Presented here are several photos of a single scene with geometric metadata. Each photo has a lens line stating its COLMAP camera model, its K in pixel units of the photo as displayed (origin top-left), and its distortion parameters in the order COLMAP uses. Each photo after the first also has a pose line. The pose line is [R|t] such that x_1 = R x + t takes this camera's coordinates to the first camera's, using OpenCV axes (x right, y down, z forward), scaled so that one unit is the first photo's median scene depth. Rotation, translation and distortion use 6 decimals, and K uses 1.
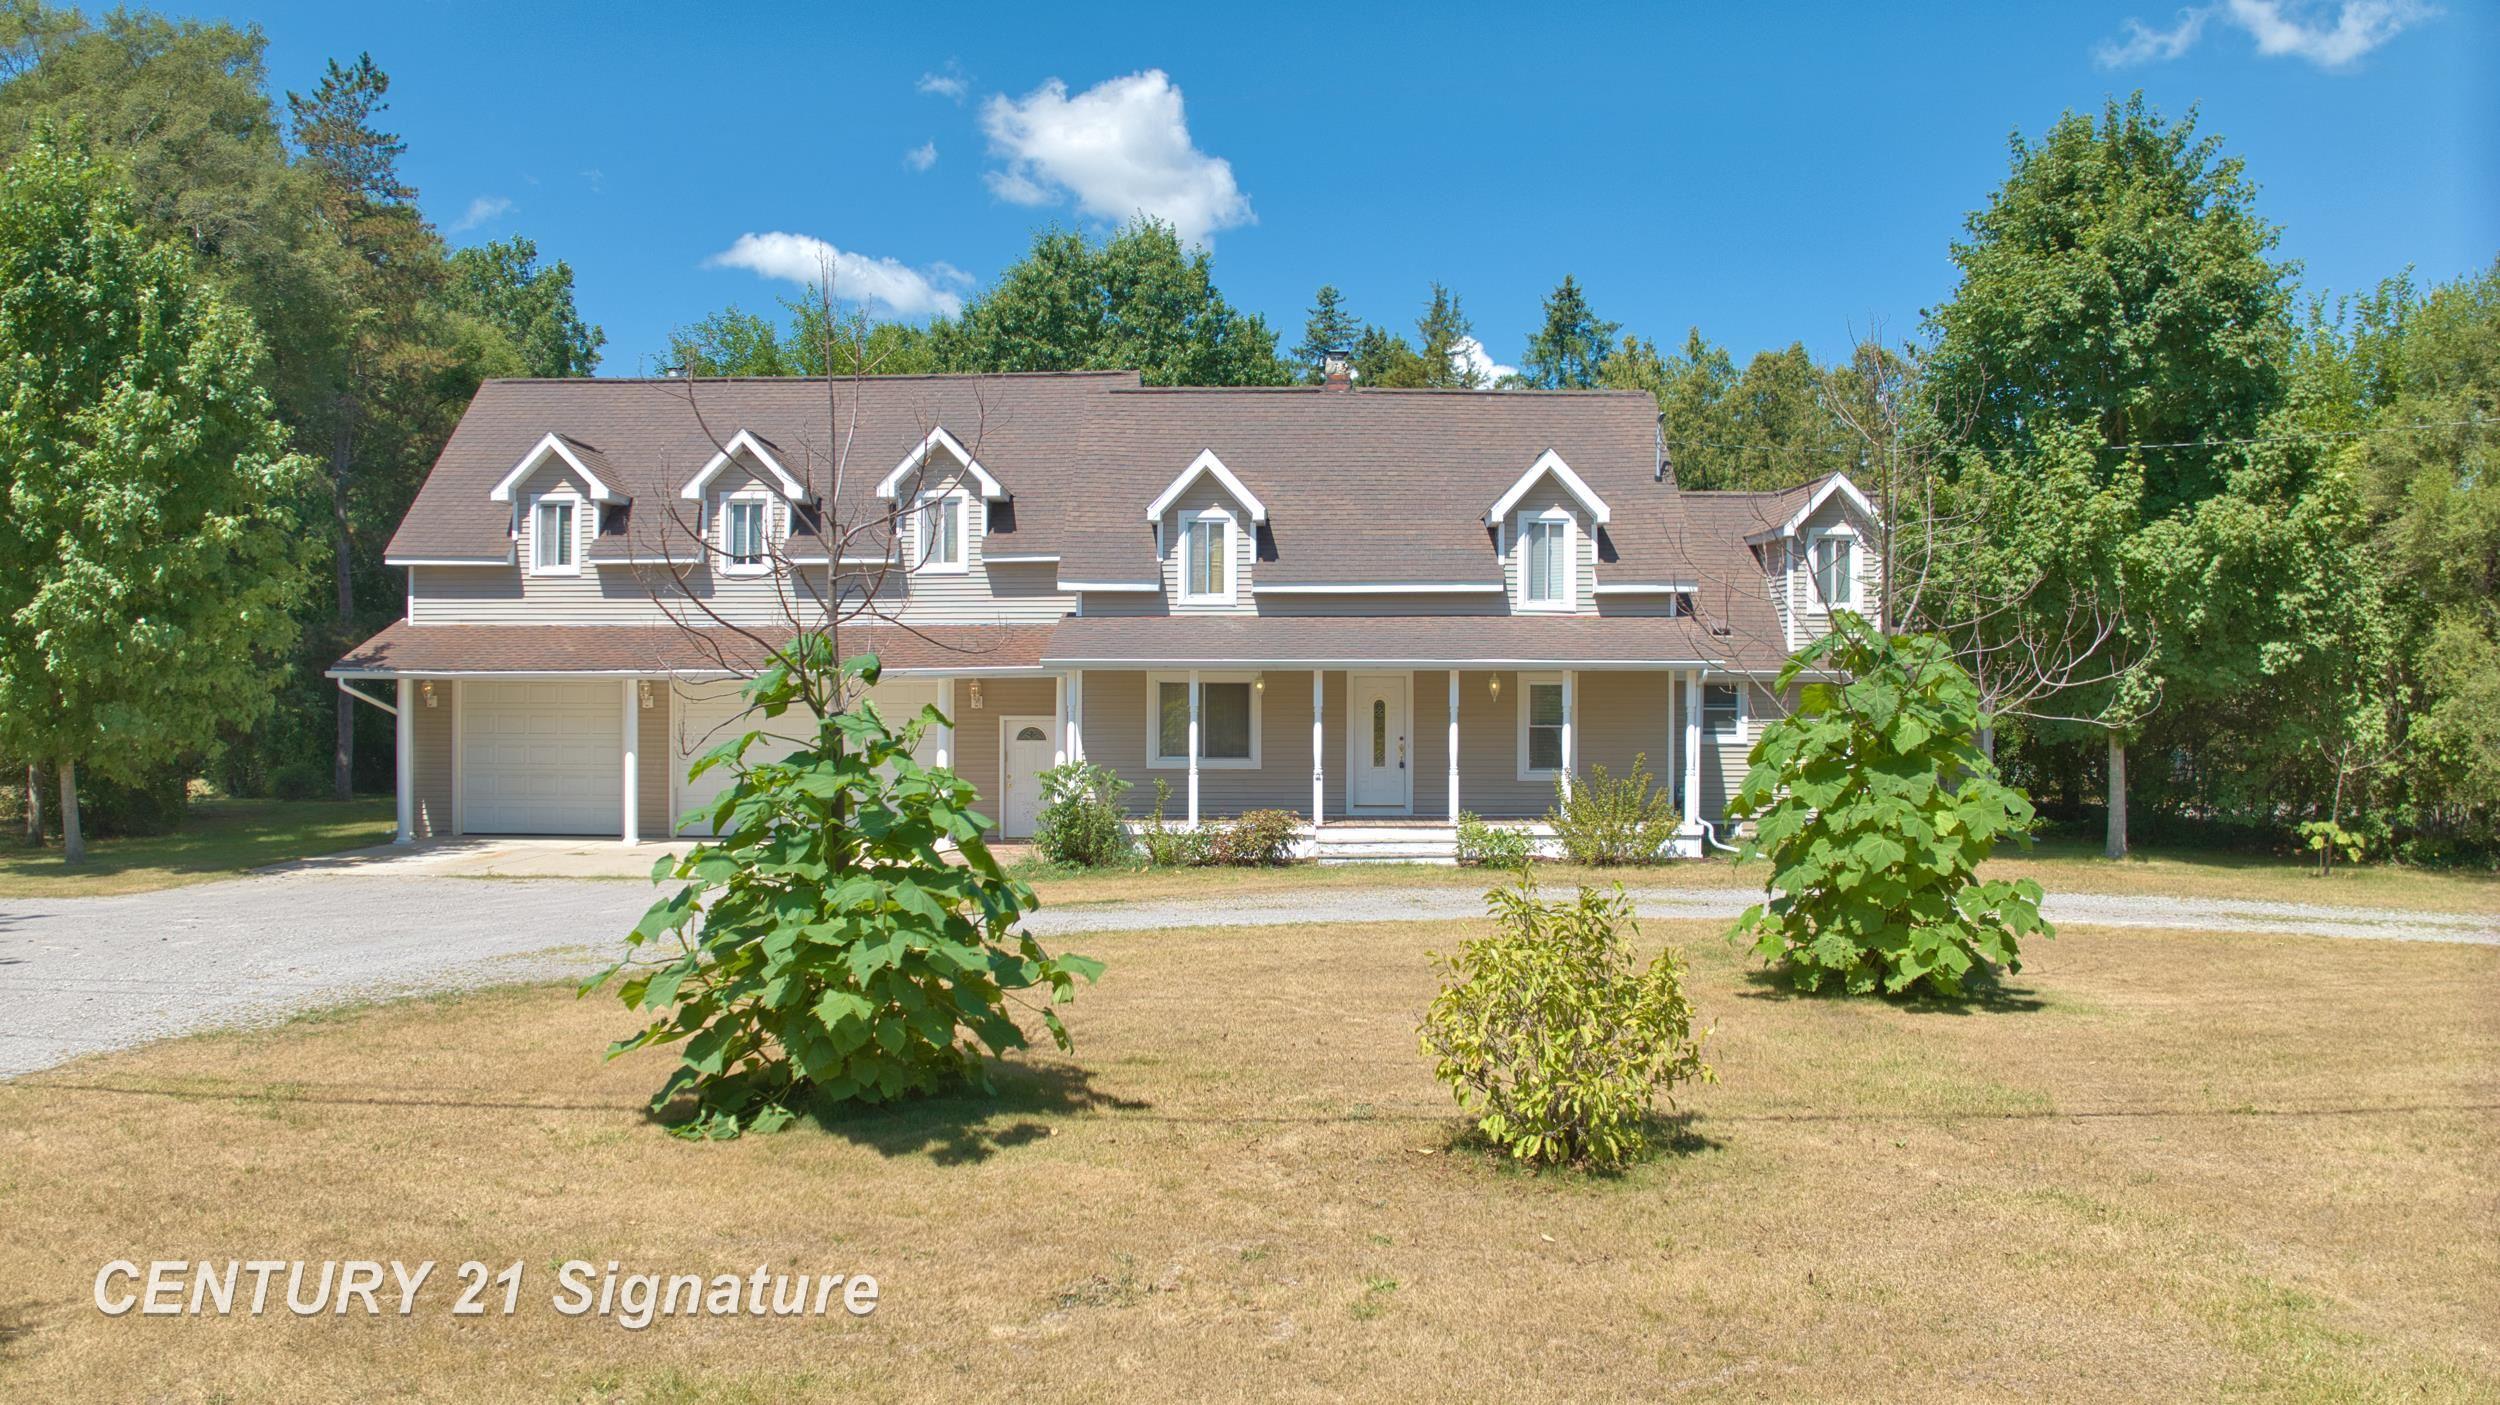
lens RADIAL K [[1735.1, 0, 1250.0], [0, 1735.1, 702.5], [0, 0, 1]] dist [-0.098301, -0.000543]
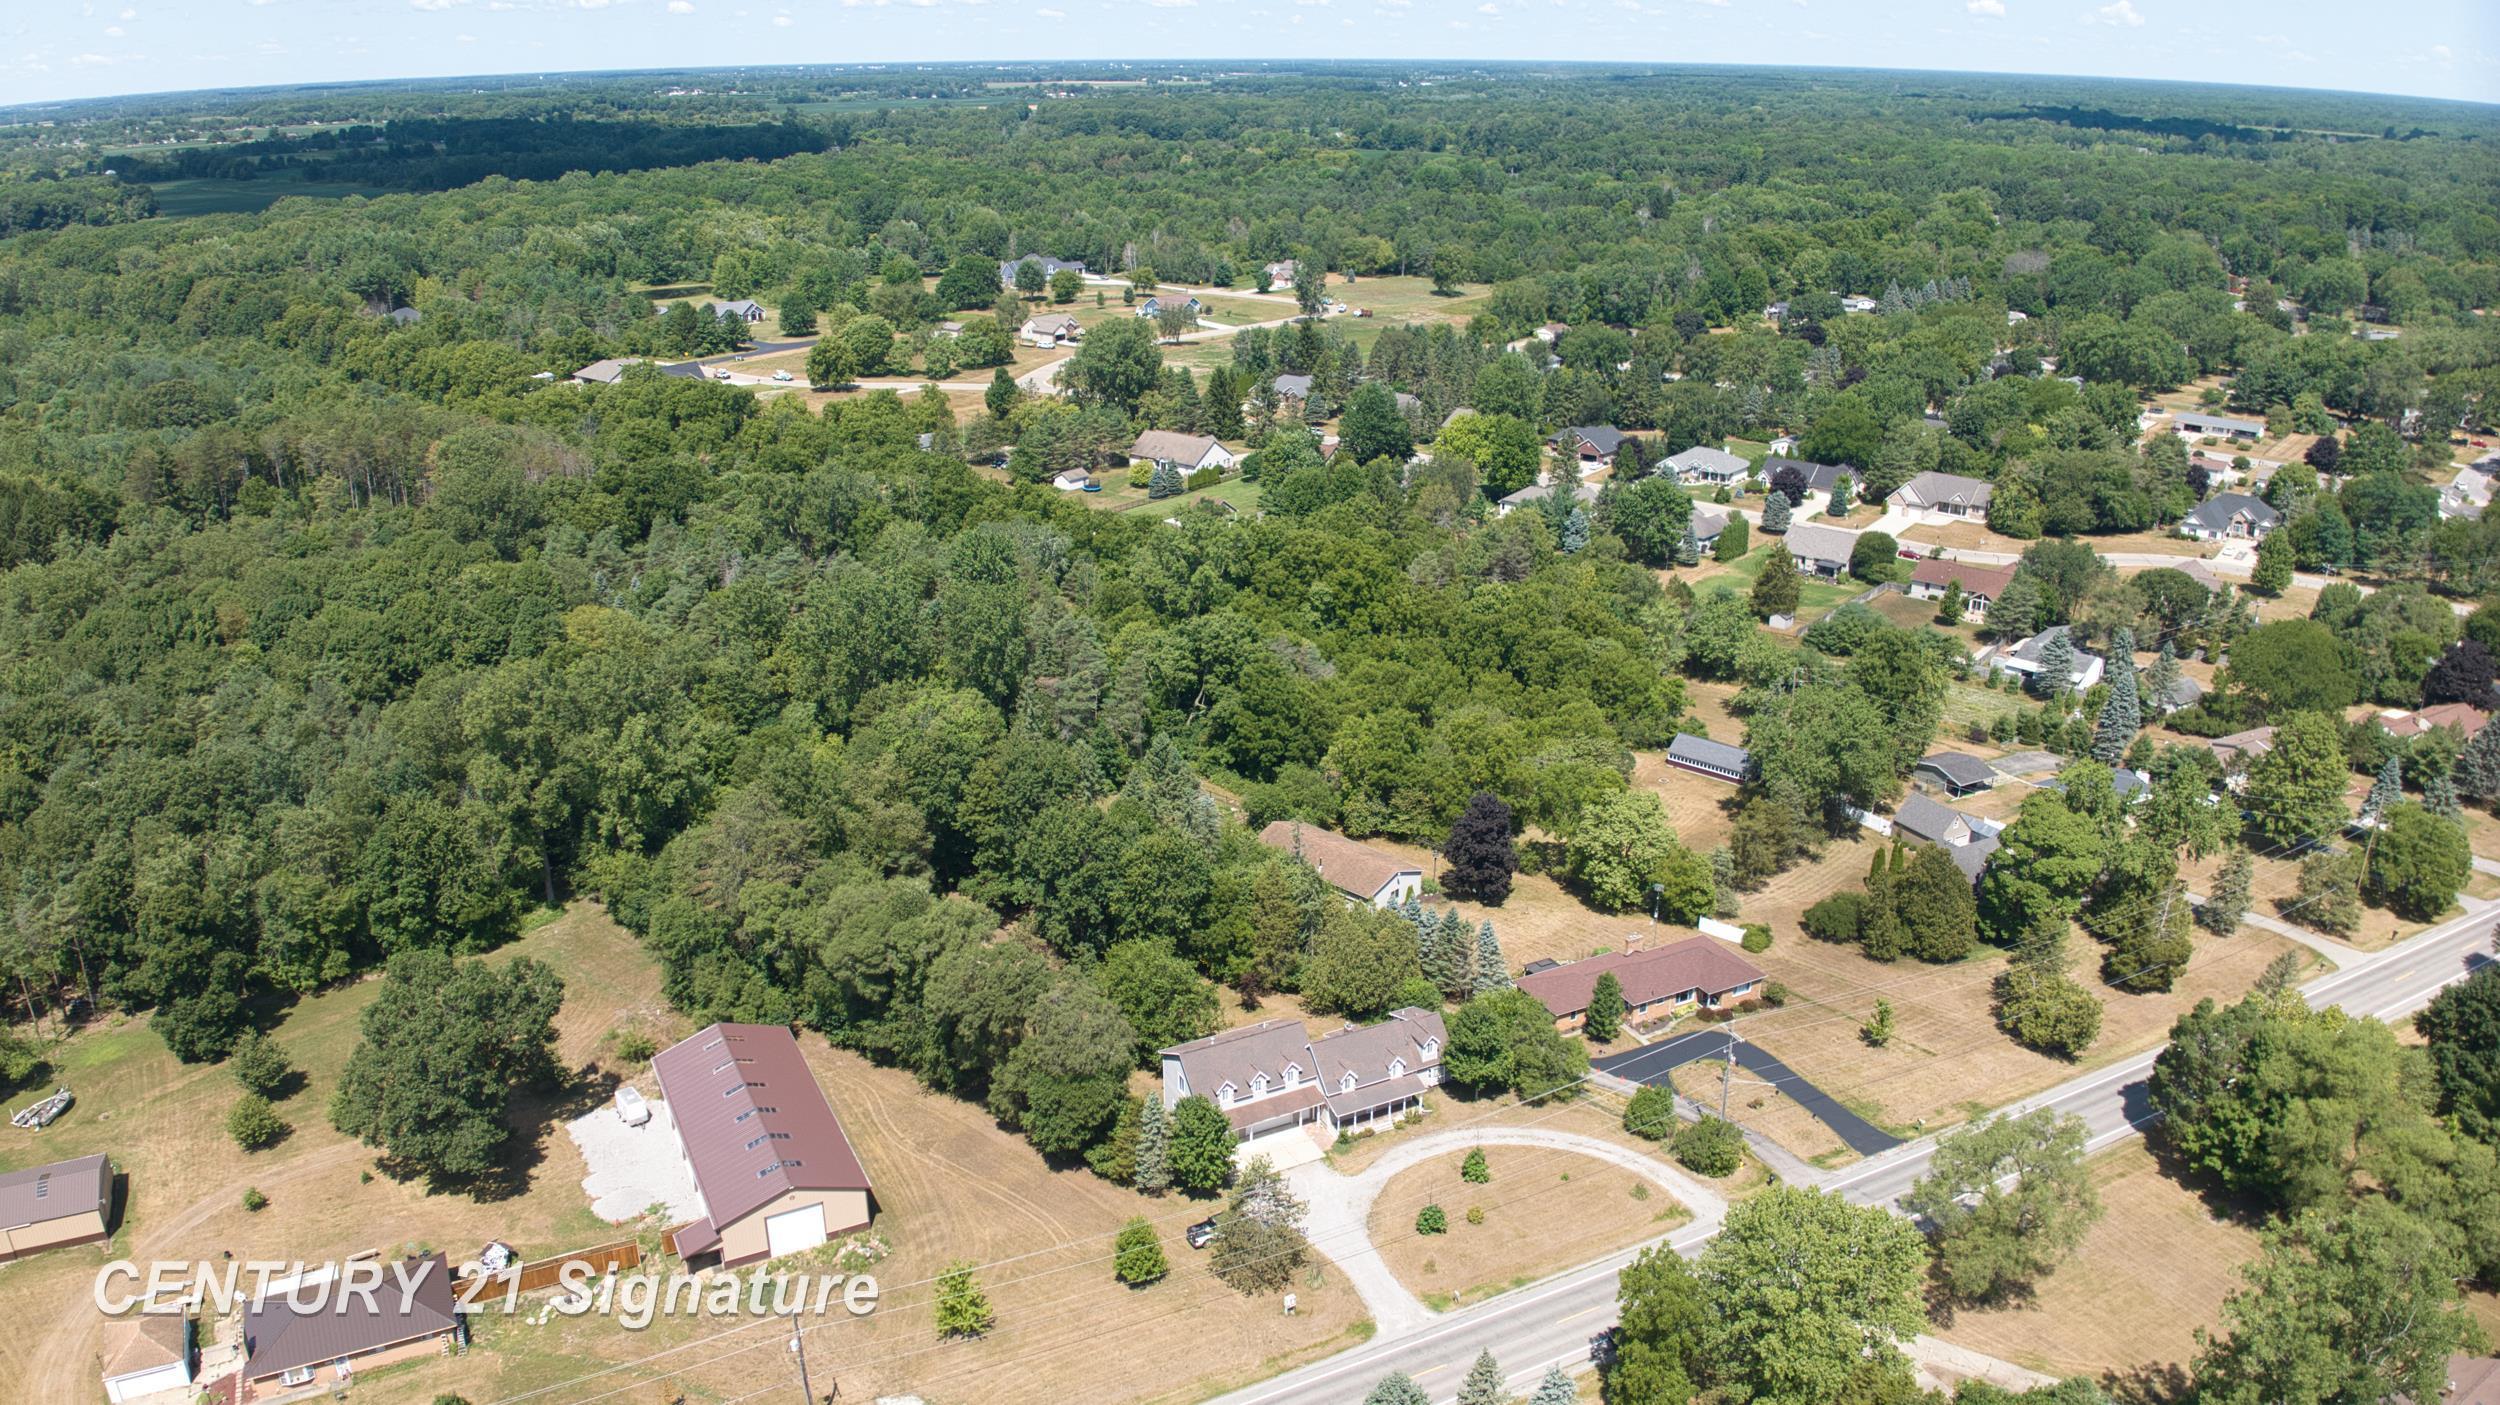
lens RADIAL K [[1752.8, 0, 1252.2], [0, 1752.8, 701.8], [0, 0, 1]] dist [-0.097836, -0.016421]
pose [[0.880502, -0.169577, 0.442674, -2.792701], [0.004842, 0.936996, 0.349307, -3.469190], [-0.474018, -0.305422, 0.825848, -3.472039]]
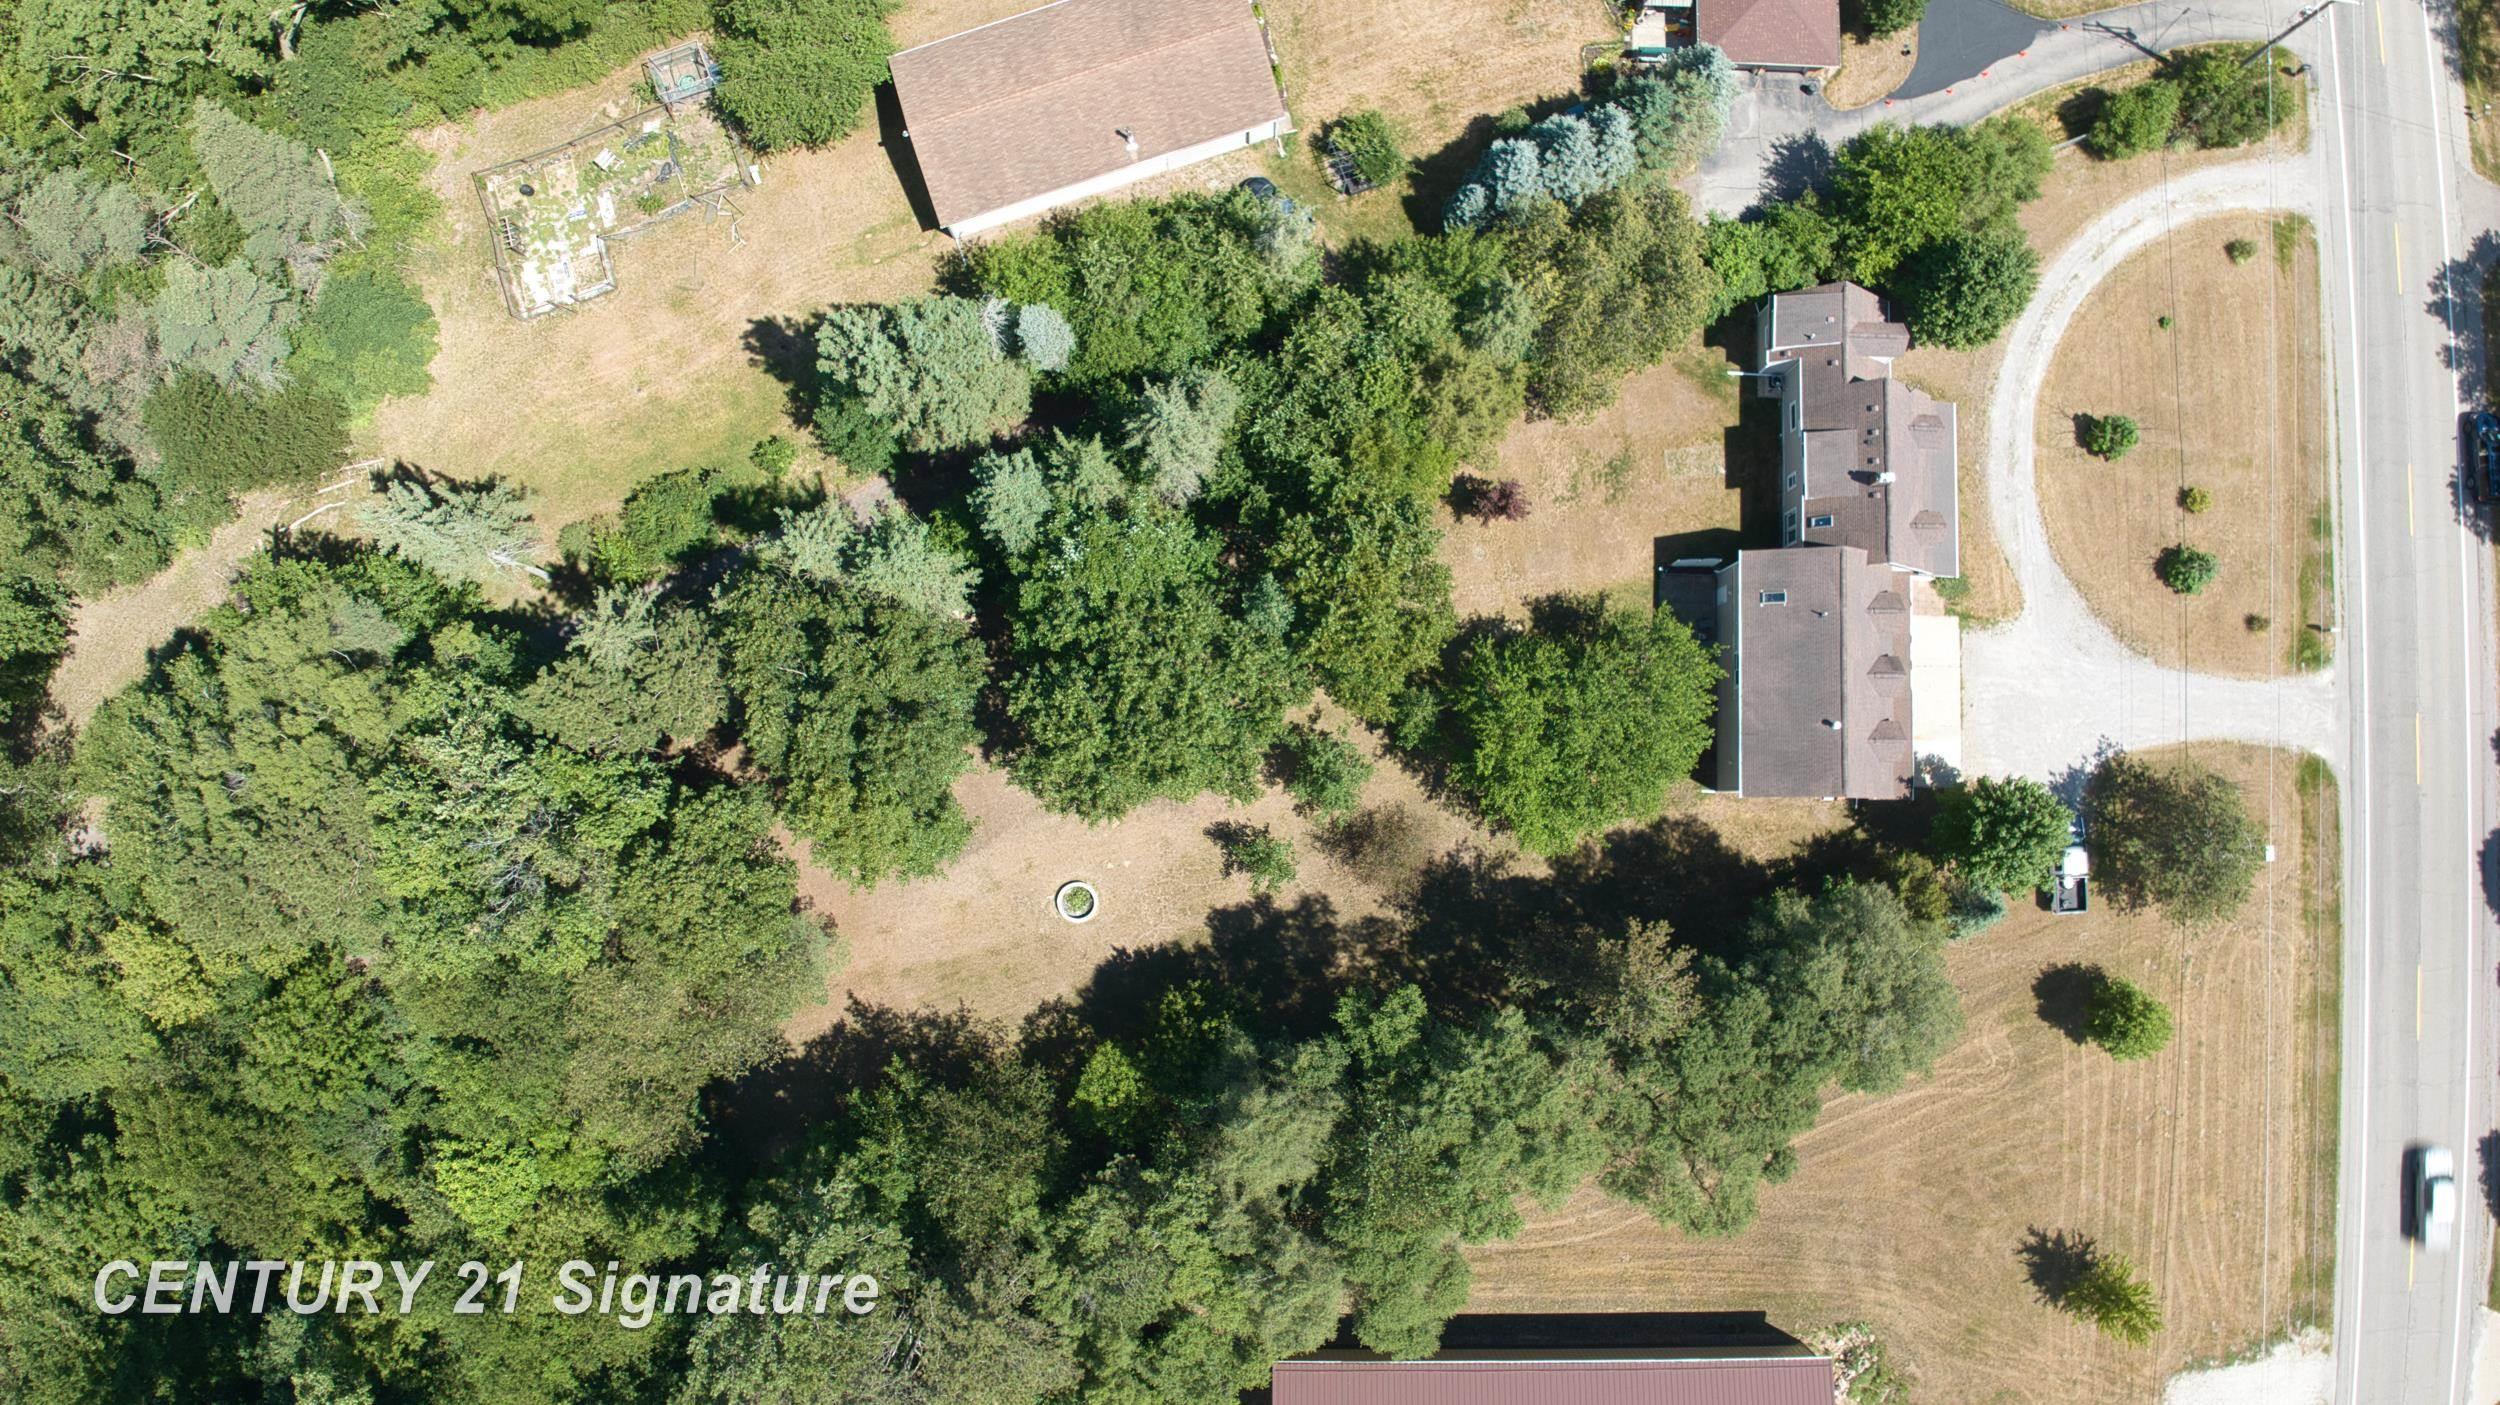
lens RADIAL K [[1752.8, 0, 1252.2], [0, 1752.8, 701.8], [0, 0, 1]] dist [-0.097836, -0.016421]
pose [[-0.006326, -0.997928, 0.064032, -0.583509], [0.025441, 0.063852, 0.997635, -3.568892], [-0.999656, 0.007940, 0.024984, 2.270774]]
